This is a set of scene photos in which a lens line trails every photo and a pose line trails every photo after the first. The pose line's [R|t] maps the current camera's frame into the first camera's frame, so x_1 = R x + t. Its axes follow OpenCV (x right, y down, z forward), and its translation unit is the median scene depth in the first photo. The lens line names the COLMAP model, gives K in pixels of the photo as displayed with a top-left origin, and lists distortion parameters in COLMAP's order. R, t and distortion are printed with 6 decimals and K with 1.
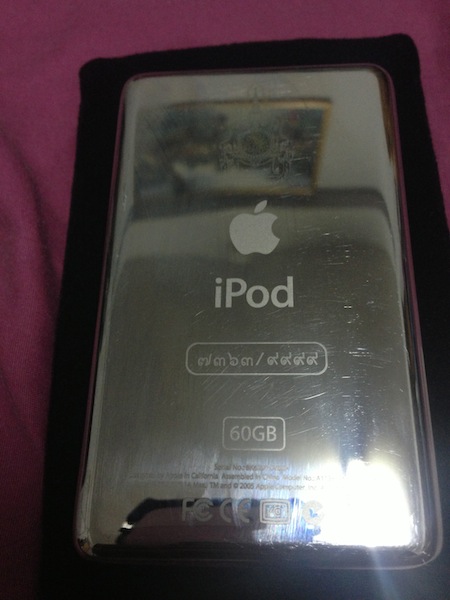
lens RADIAL K [[563.3, 0, 227.1], [0, 563.3, 301.2], [0, 0, 1]] dist [-0.013903, 0.000000]
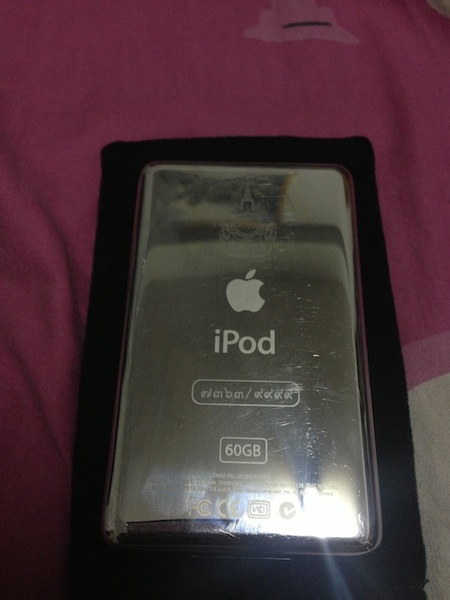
lens RADIAL K [[563.3, 0, 223.2], [0, 563.3, 298.4], [0, 0, 1]] dist [-0.013903, 0.000000]
pose [[0.996885, 0.038775, 0.068673, -0.090083], [-0.035209, 0.998006, -0.052390, -0.042968], [-0.070568, 0.049809, 0.996263, -0.283938]]
